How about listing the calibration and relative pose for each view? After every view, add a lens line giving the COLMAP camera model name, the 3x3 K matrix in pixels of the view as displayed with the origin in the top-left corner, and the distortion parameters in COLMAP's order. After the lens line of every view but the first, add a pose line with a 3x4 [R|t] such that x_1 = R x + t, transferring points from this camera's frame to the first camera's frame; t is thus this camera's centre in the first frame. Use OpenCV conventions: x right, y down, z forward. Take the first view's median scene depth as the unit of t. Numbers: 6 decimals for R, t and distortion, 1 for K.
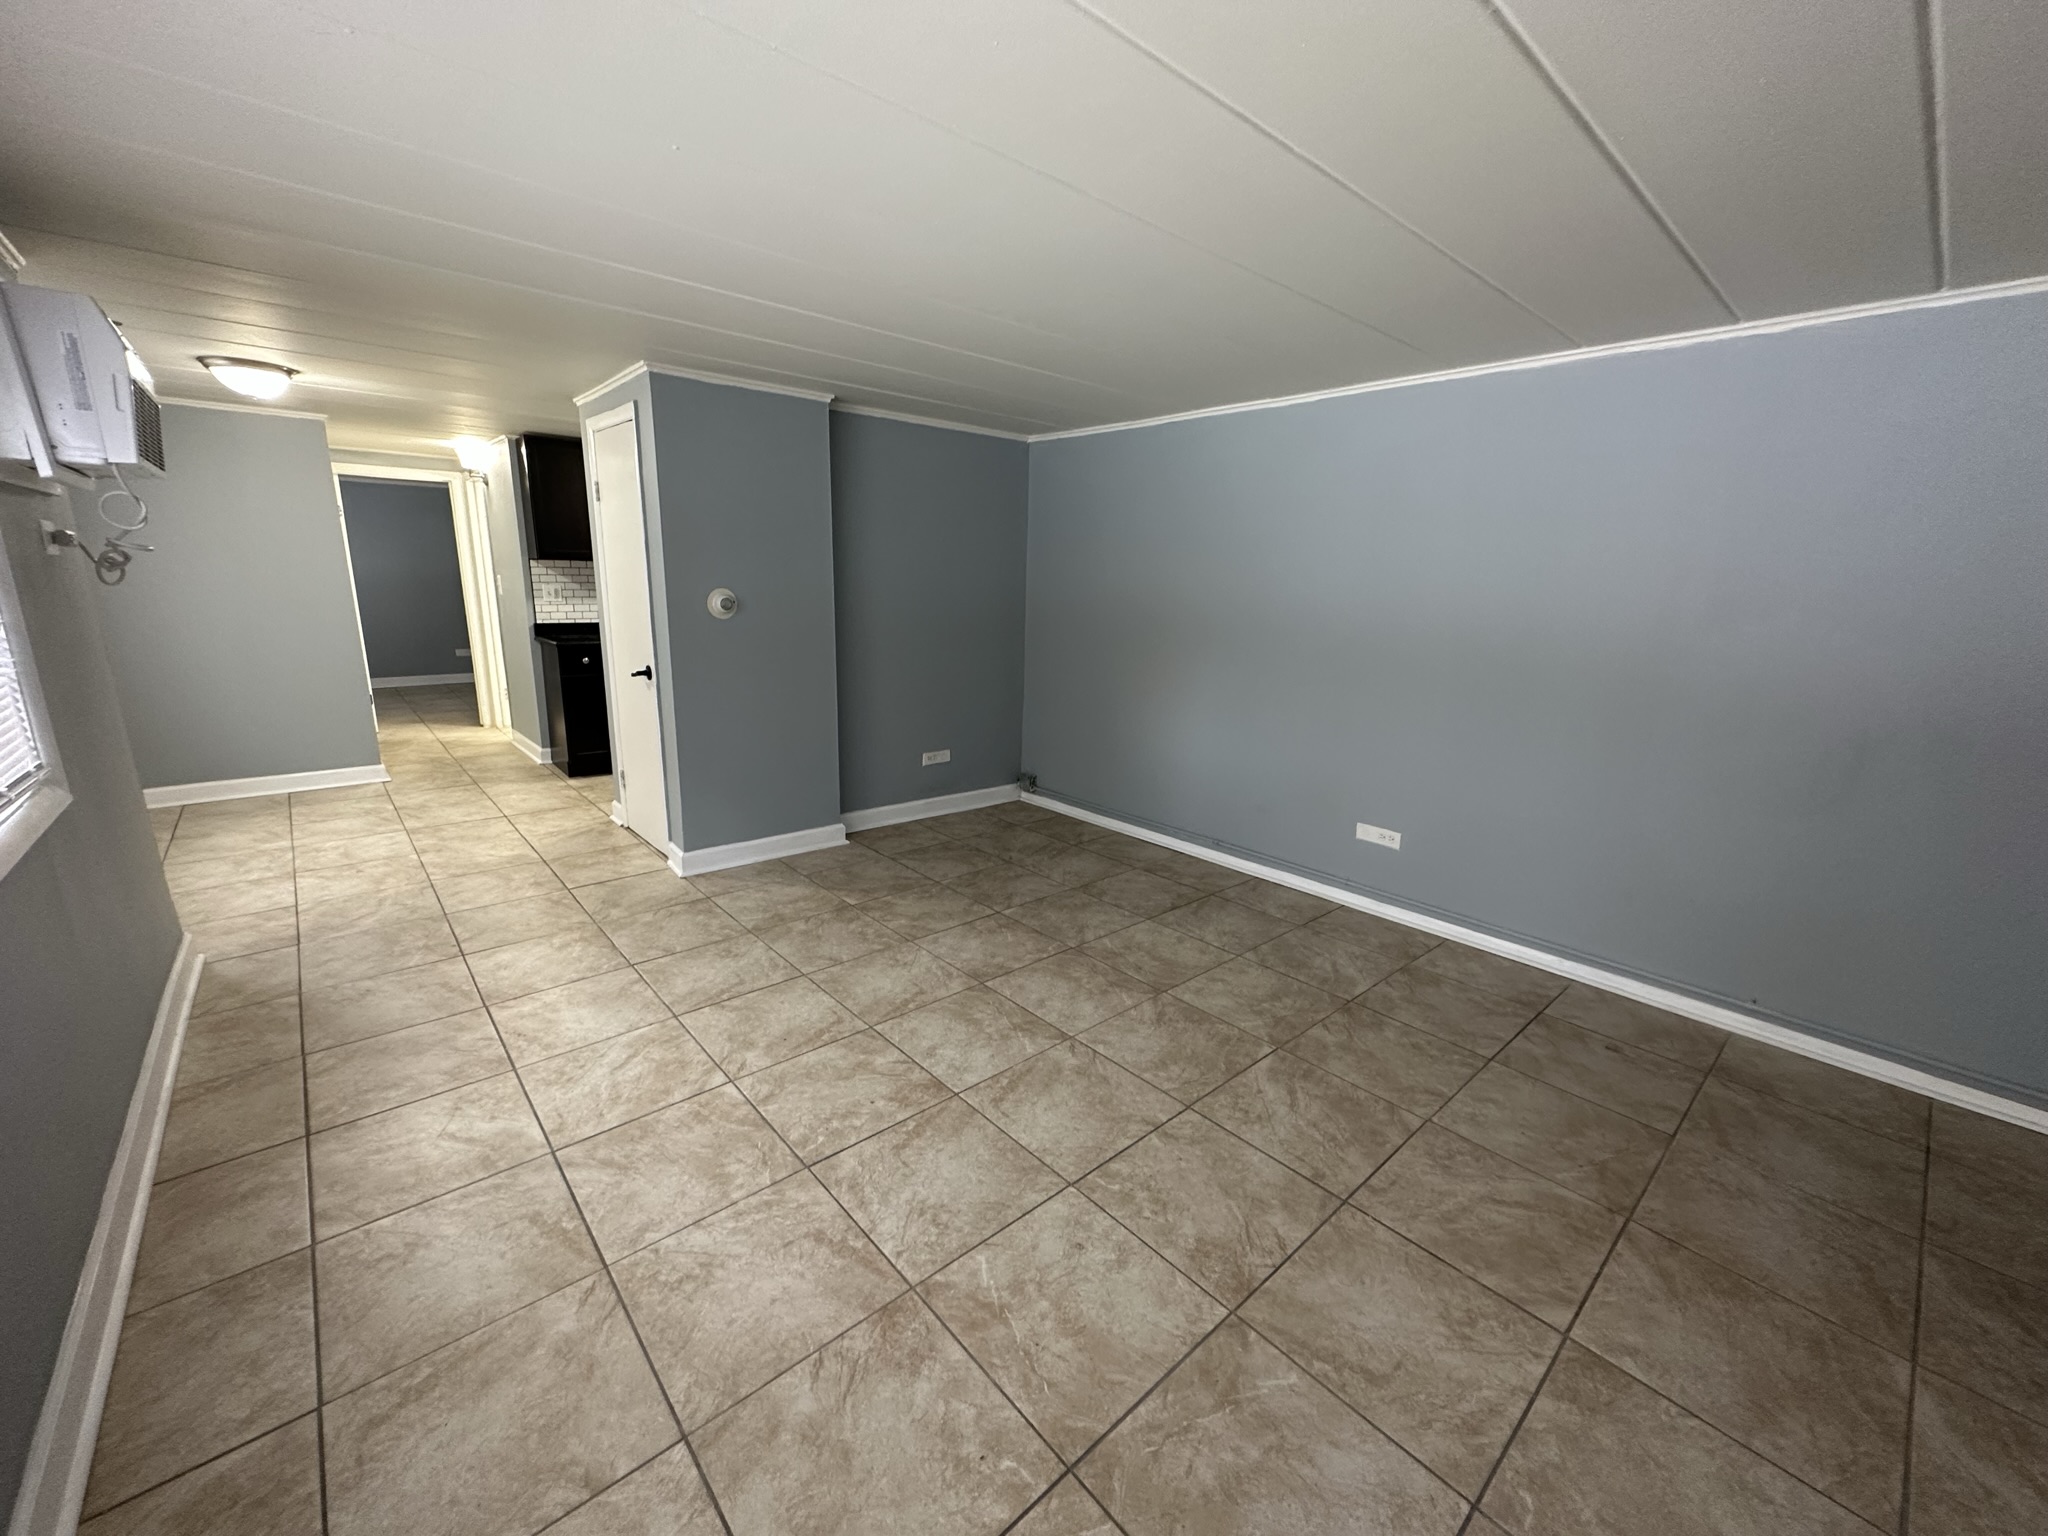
lens RADIAL K [[817.1, 0, 1047.5], [0, 817.1, 796.9], [0, 0, 1]] dist [-0.001943, 0.000594]
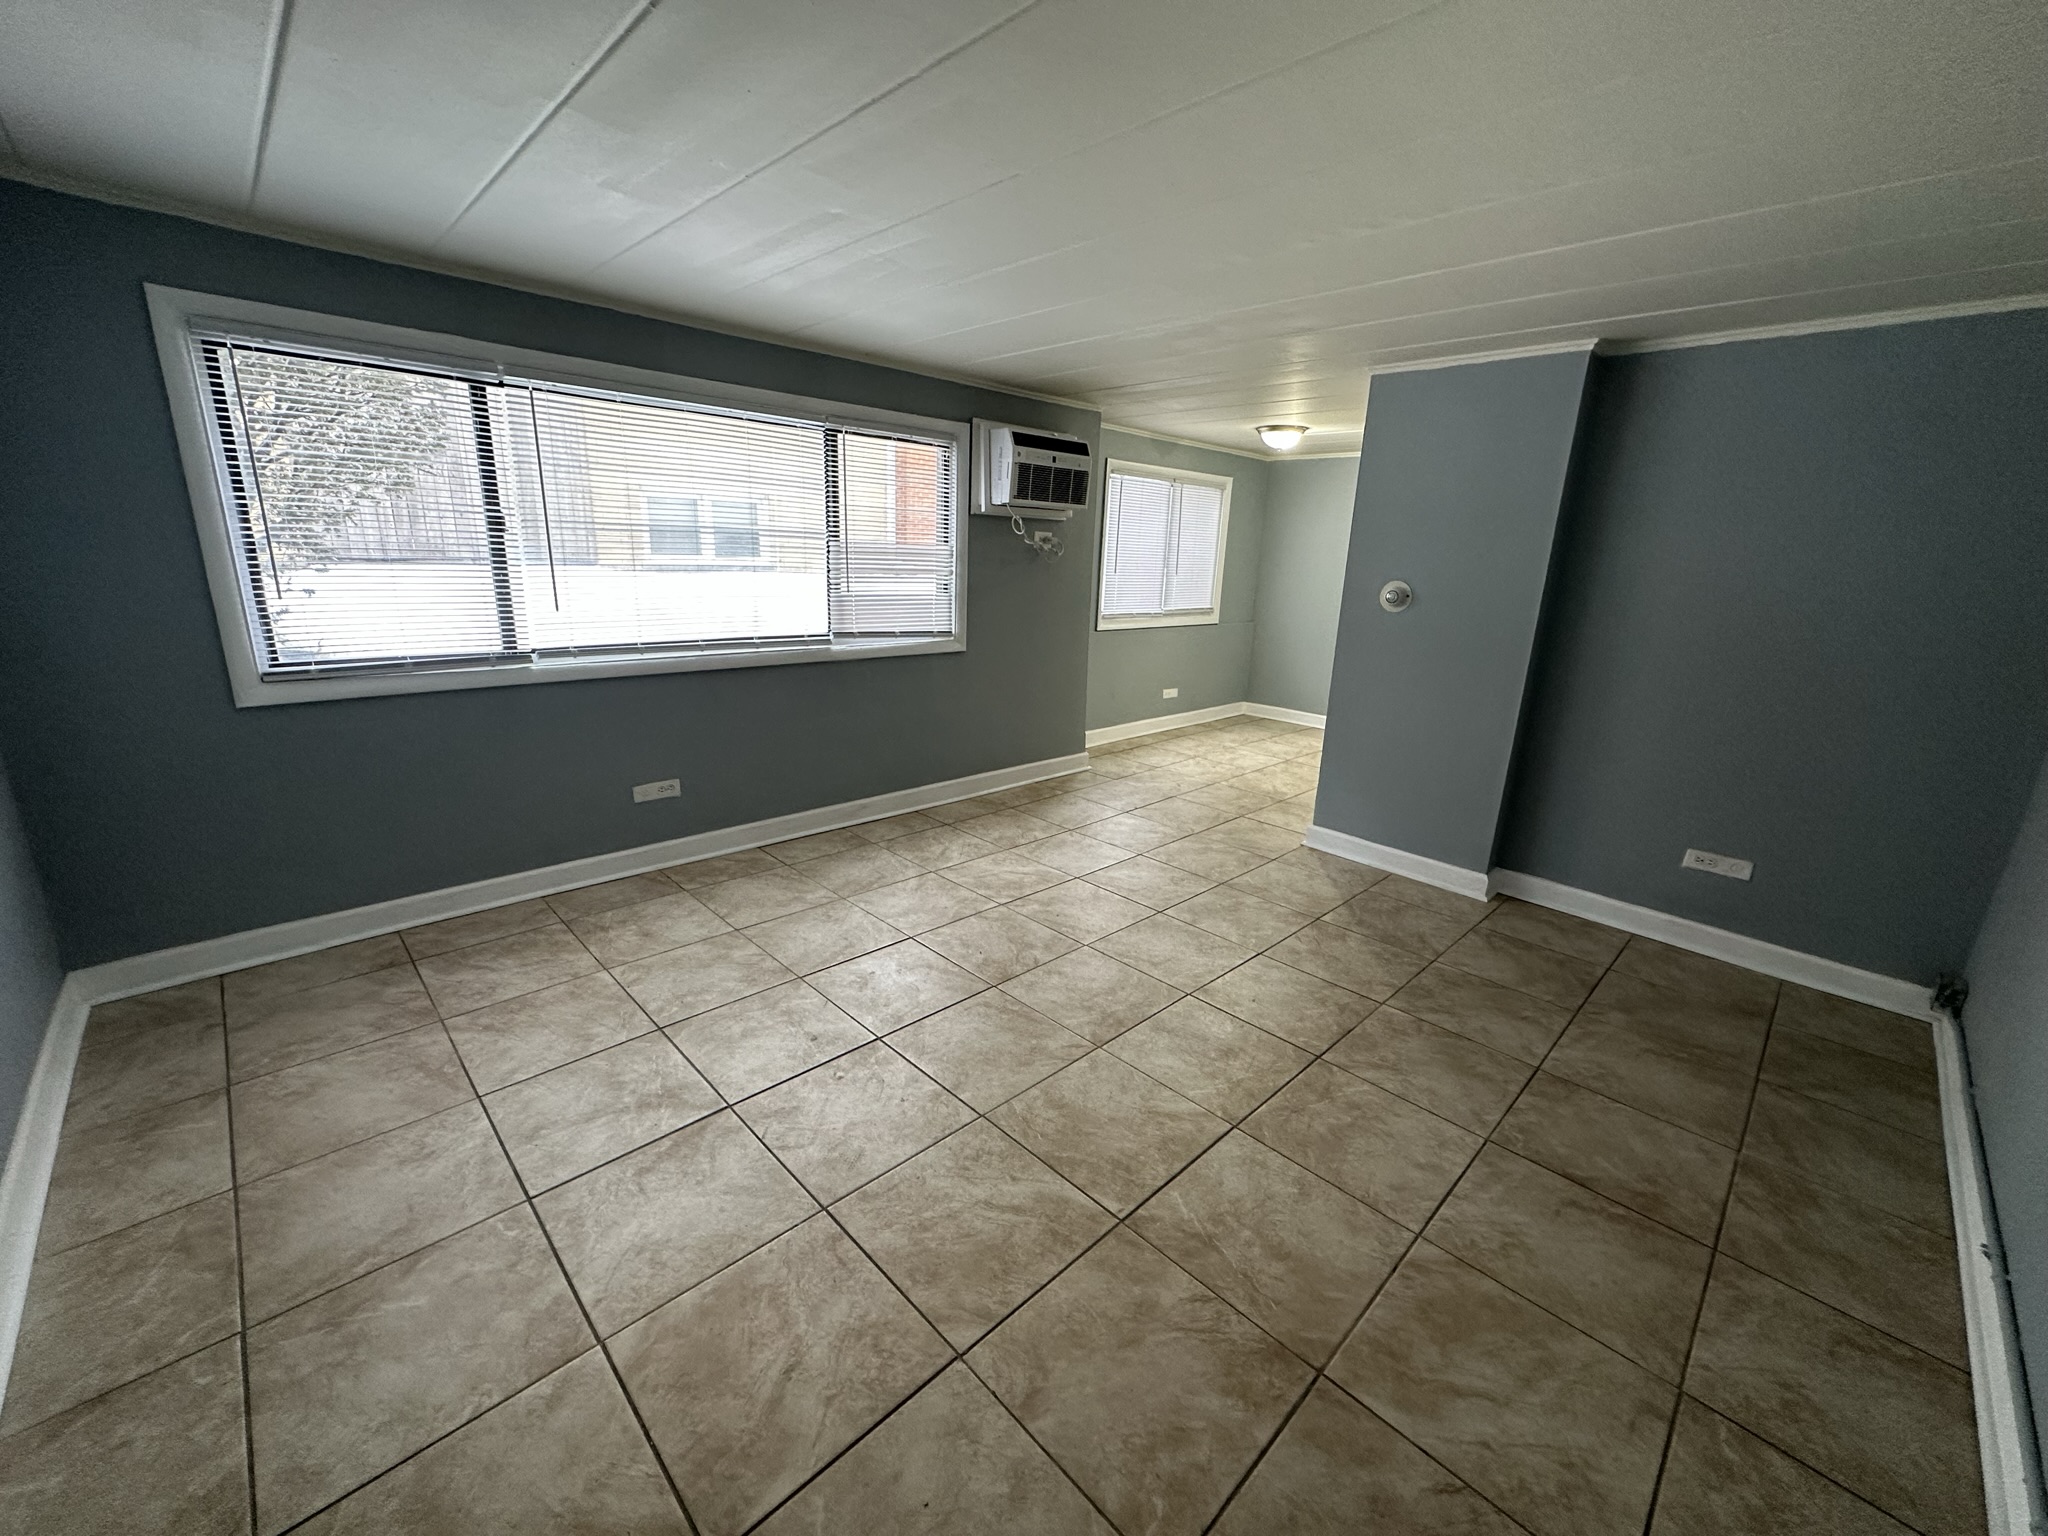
lens RADIAL K [[817.1, 0, 992.0], [0, 817.1, 789.8], [0, 0, 1]] dist [-0.001943, 0.000594]
pose [[0.010429, 0.262985, -0.964744, 0.705860], [-0.299074, 0.921453, 0.247951, -0.140168], [0.954173, 0.285944, 0.088262, 0.601892]]
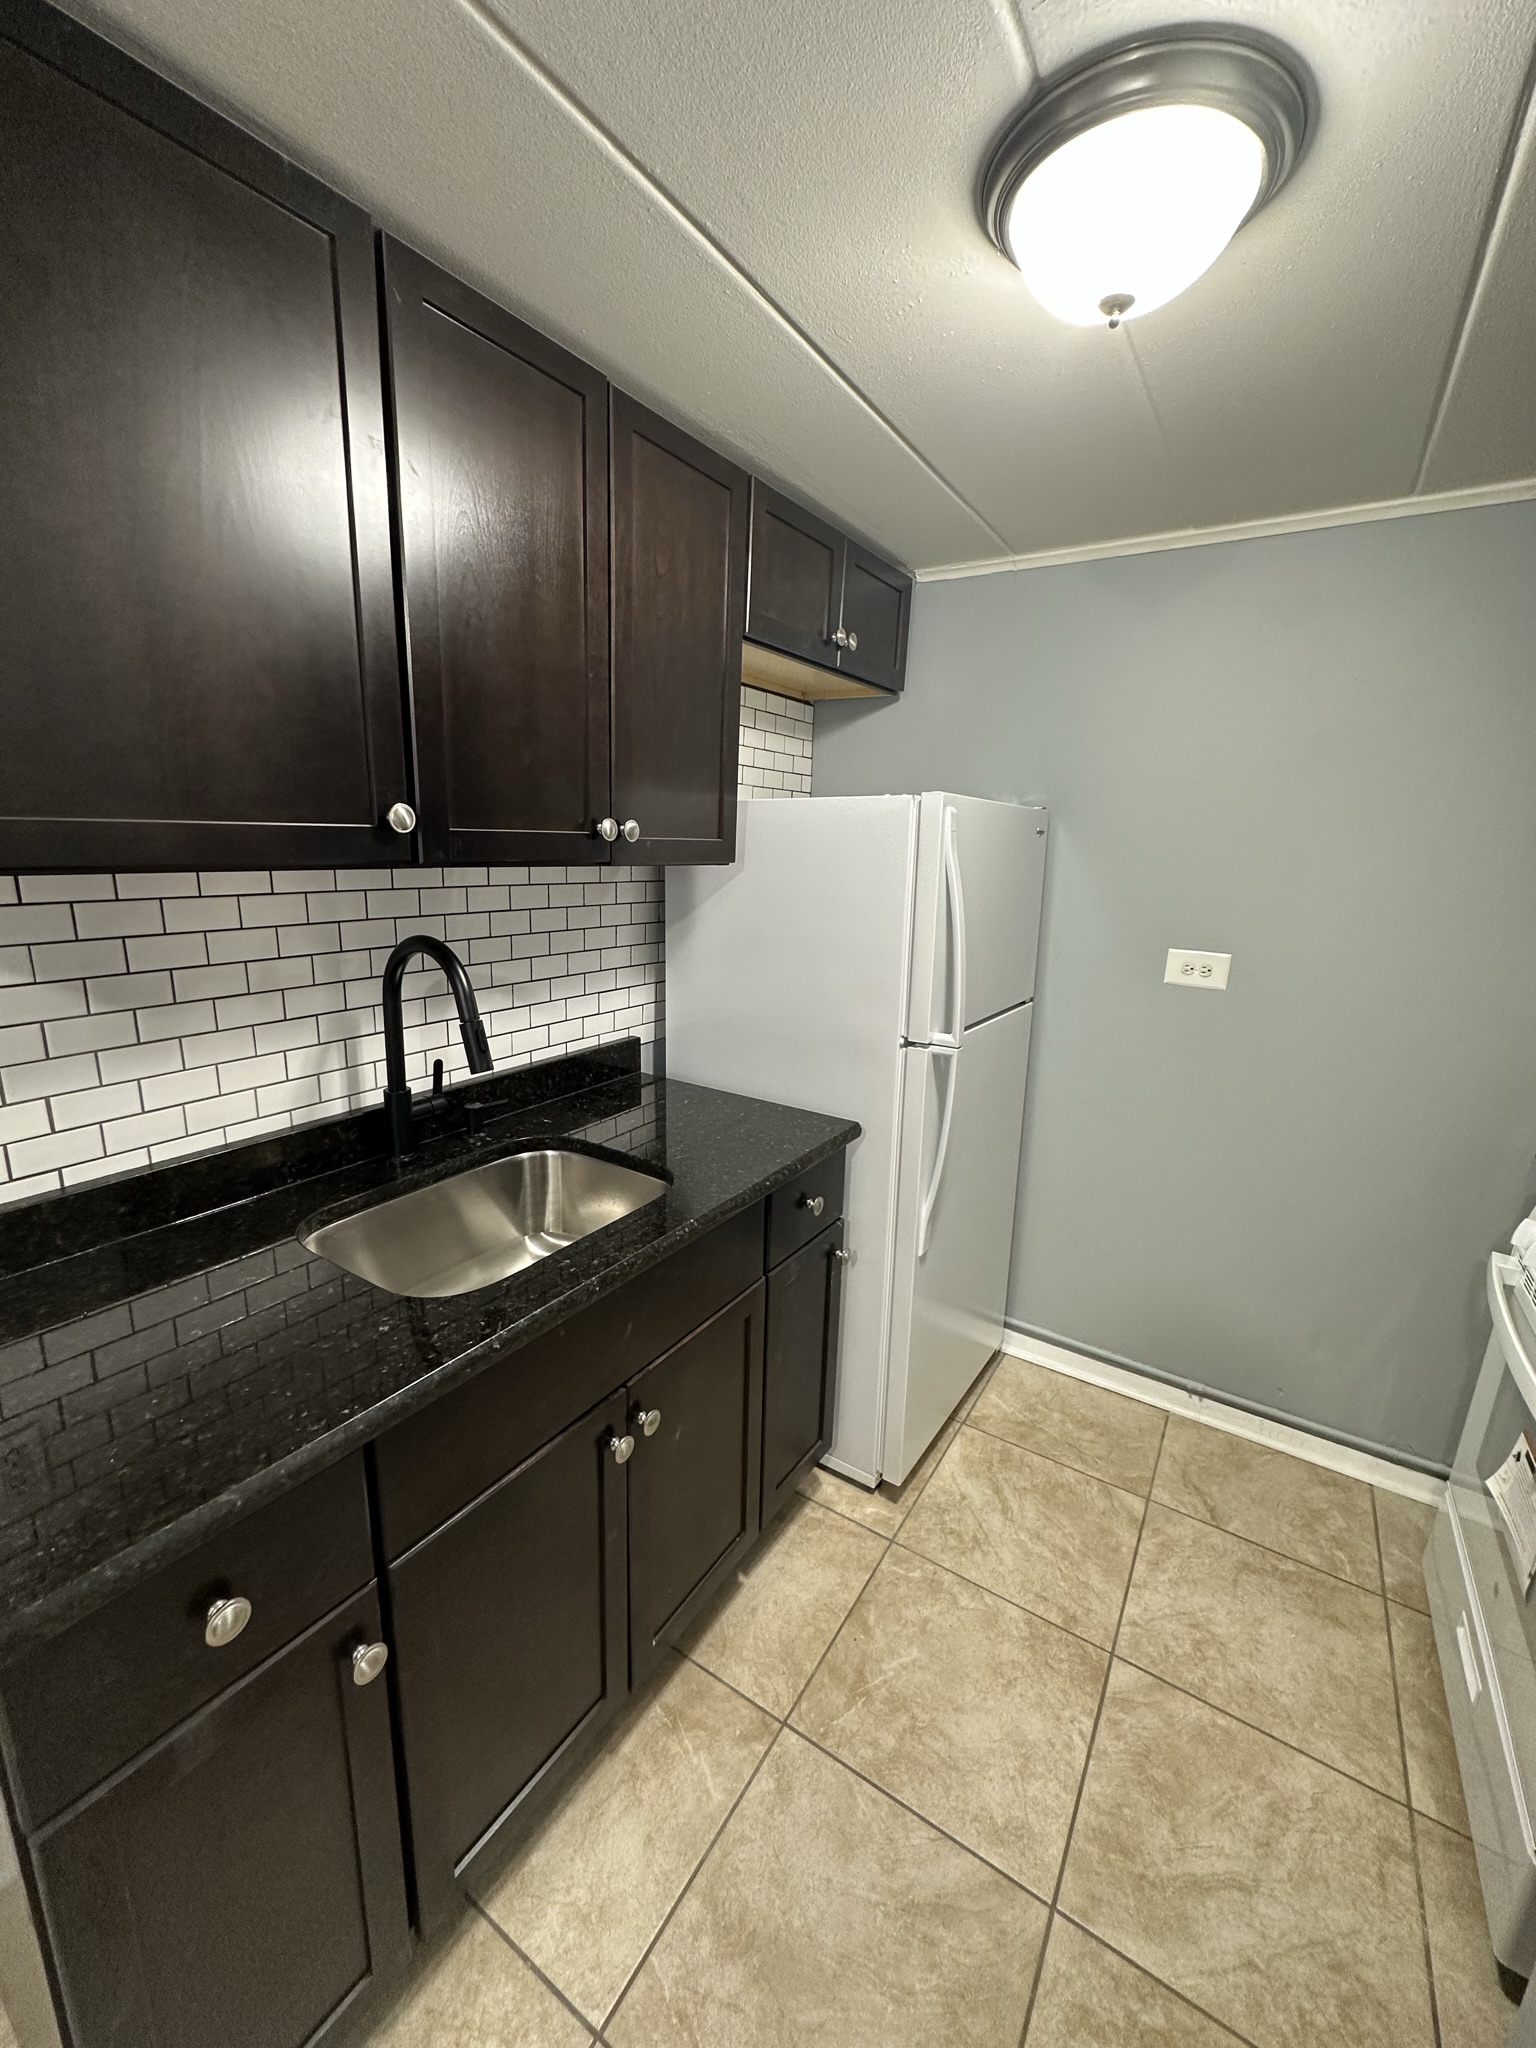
lens RADIAL K [[817.1, 0, 765.8], [0, 817.1, 1024.8], [0, 0, 1]] dist [-0.001943, 0.000594]
pose [[0.964069, -0.055815, 0.259722, -0.859481], [0.062880, 0.997841, -0.018969, -0.436828], [-0.258102, 0.034618, 0.965497, 1.422026]]
